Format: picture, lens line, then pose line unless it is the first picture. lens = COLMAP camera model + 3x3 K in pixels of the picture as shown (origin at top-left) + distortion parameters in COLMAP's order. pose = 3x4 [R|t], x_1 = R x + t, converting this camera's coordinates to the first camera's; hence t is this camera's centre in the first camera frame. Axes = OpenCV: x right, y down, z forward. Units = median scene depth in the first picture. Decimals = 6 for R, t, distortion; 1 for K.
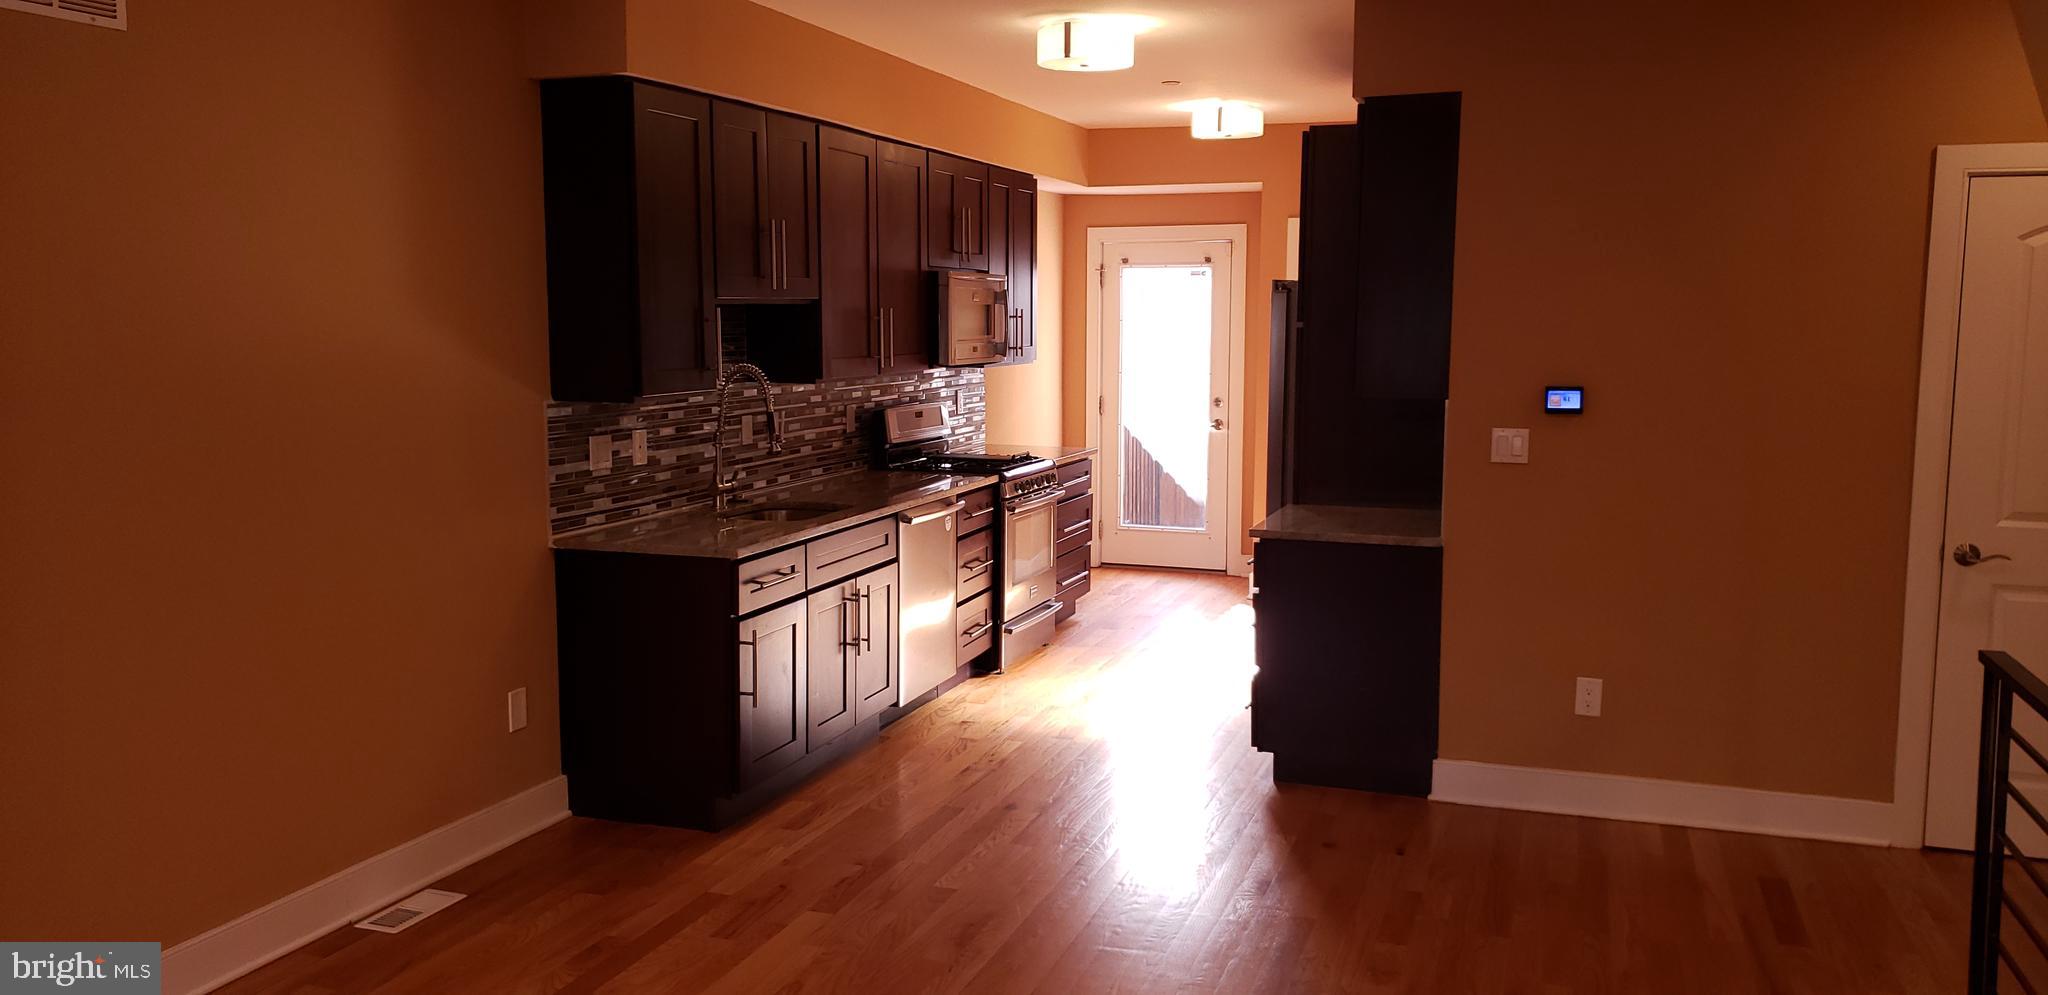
lens RADIAL K [[1595.5, 0, 1021.7], [0, 1595.5, 491.1], [0, 0, 1]] dist [0.210088, -0.563690]
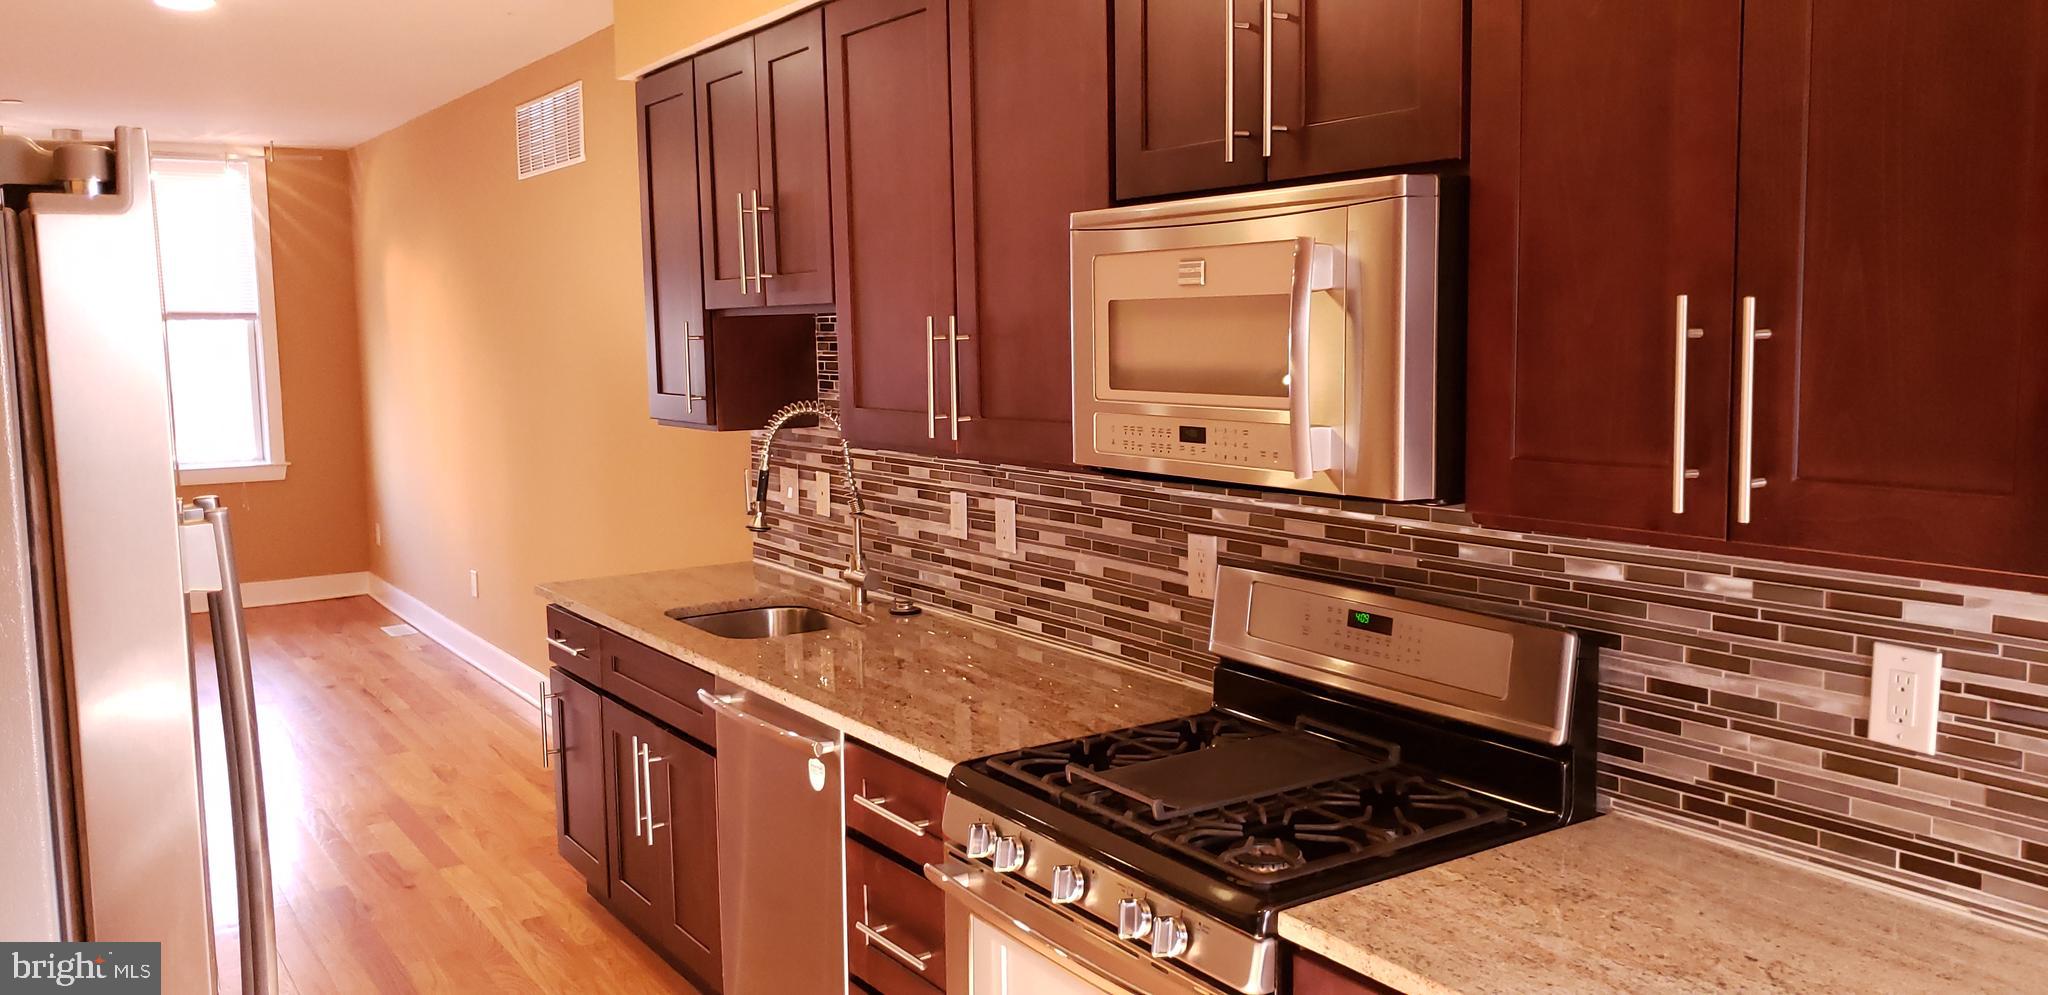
lens RADIAL K [[1595.5, 0, 1021.7], [0, 1595.5, 491.1], [0, 0, 1]] dist [0.210088, -0.563690]
pose [[-0.613923, 0.082526, -0.785040, 0.312189], [-0.082058, 0.982459, 0.167451, -0.159789], [0.785089, 0.167221, -0.596382, 1.449157]]
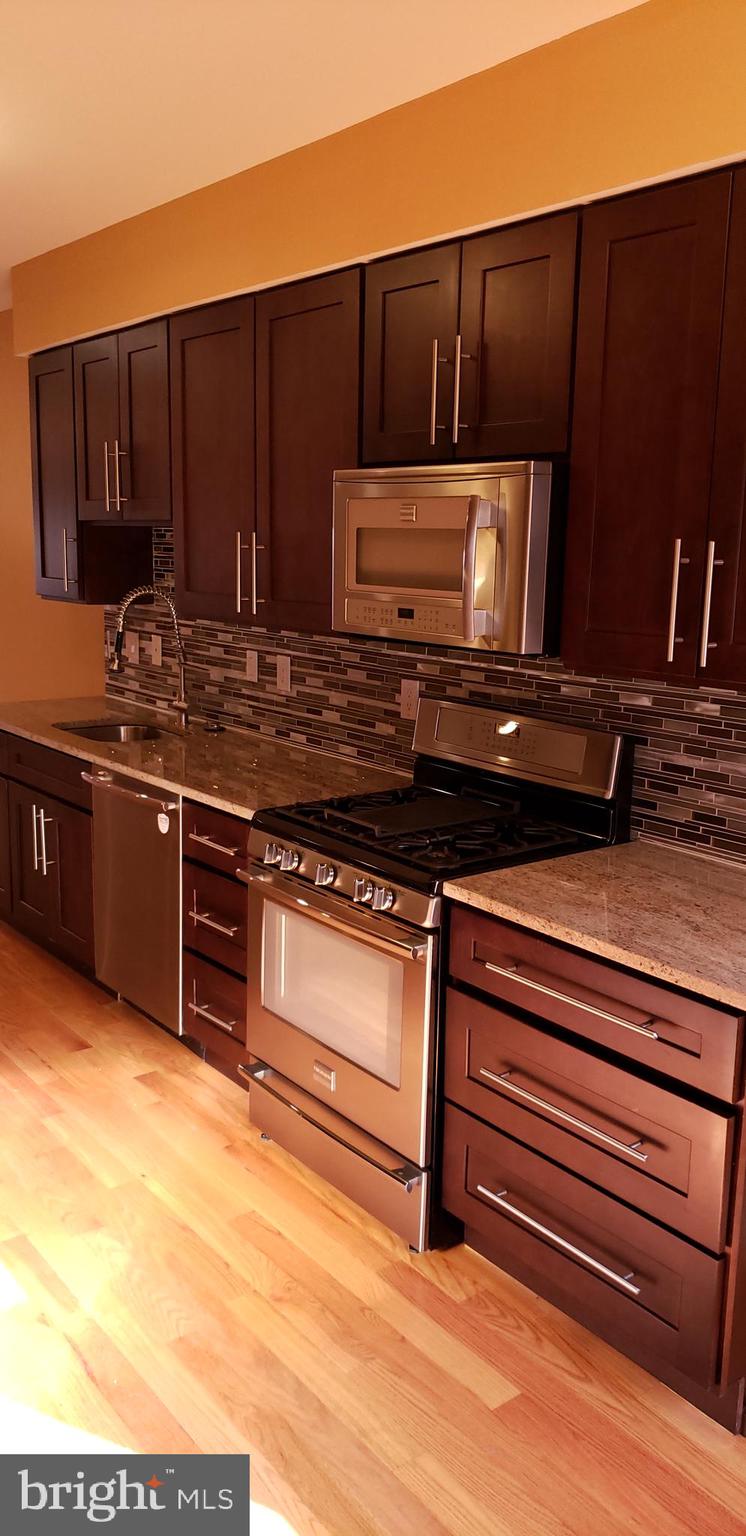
lens RADIAL K [[1196.6, 0, 377.1], [0, 1196.6, 764.9], [0, 0, 1]] dist [0.210088, -0.563690]
pose [[-0.550455, 0.133609, -0.824105, 0.394491], [-0.123098, 0.963333, 0.238405, -0.166577], [0.825740, 0.232677, -0.513824, 1.501564]]
